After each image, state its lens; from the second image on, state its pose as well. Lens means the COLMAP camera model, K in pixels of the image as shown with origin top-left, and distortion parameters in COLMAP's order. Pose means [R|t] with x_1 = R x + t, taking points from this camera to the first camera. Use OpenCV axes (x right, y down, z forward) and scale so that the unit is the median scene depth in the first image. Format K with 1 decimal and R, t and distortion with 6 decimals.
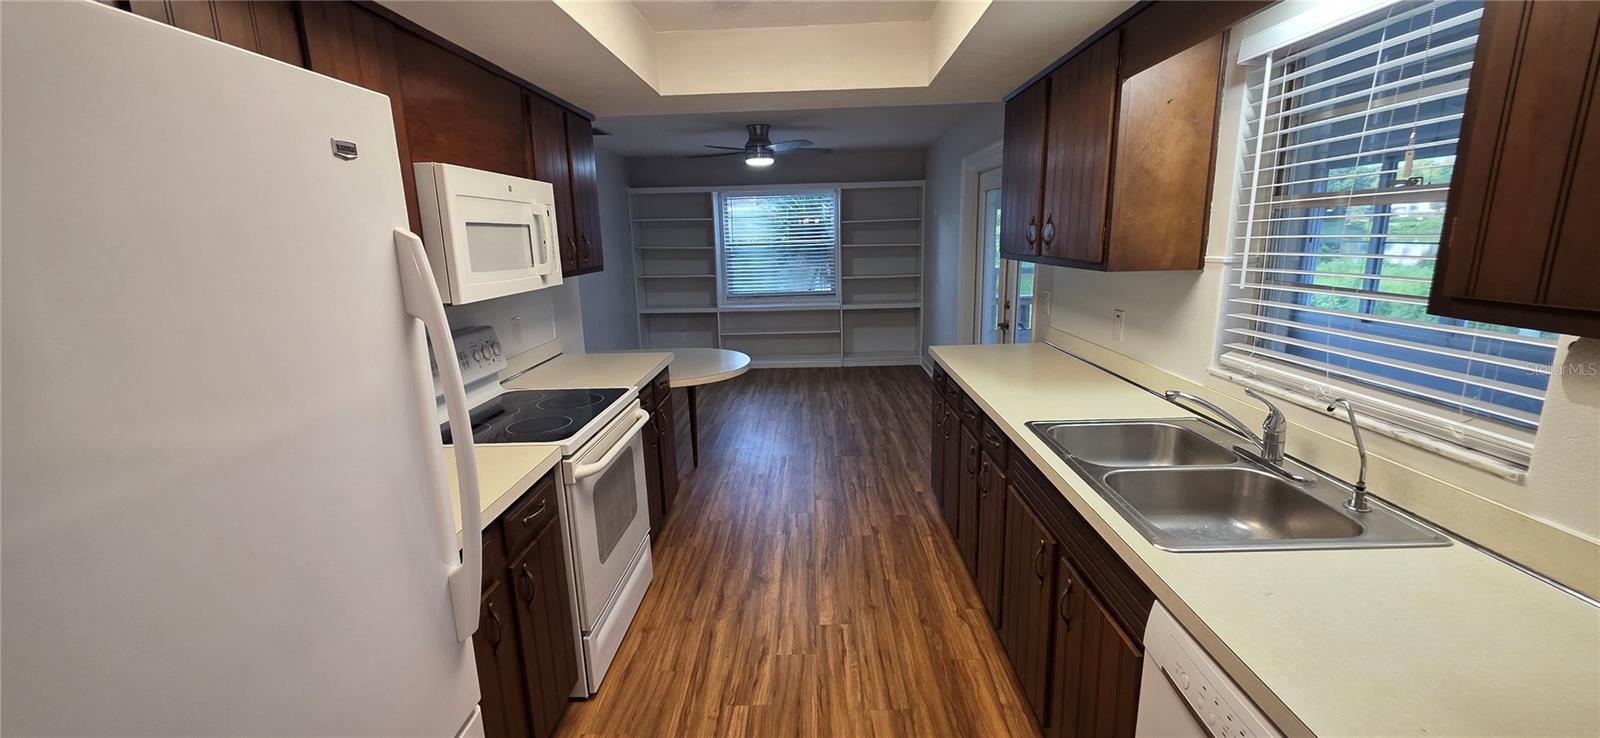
lens RADIAL K [[642.6, 0, 799.7], [0, 642.6, 373.3], [0, 0, 1]] dist [0.000856, -0.002317]
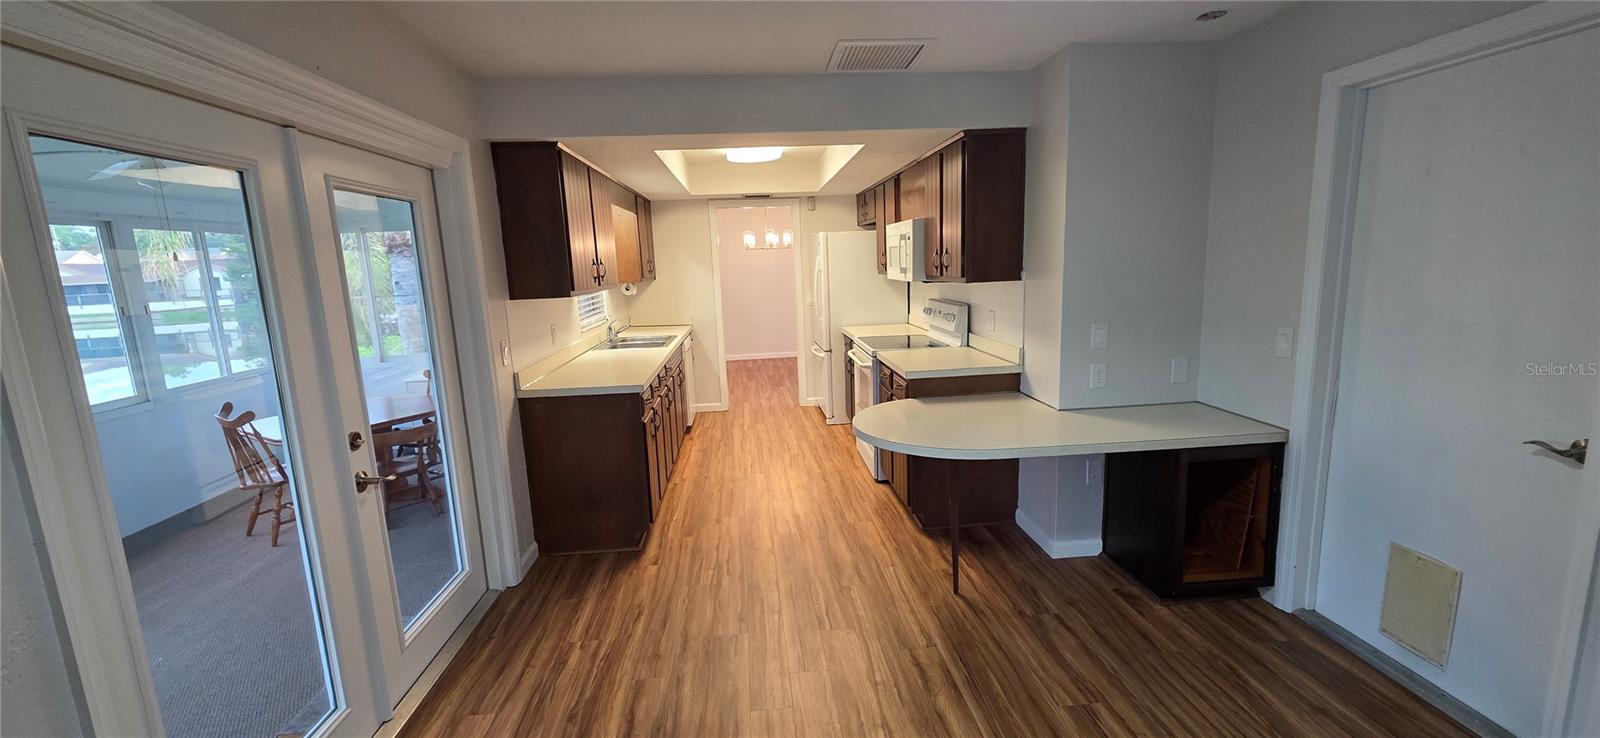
lens RADIAL K [[642.6, 0, 801.9], [0, 642.6, 371.5], [0, 0, 1]] dist [0.000856, -0.002317]
pose [[-0.990861, 0.092553, -0.098123, 0.056933], [0.049052, 0.924893, 0.377051, -0.427168], [0.125651, 0.368792, -0.920980, 1.975821]]
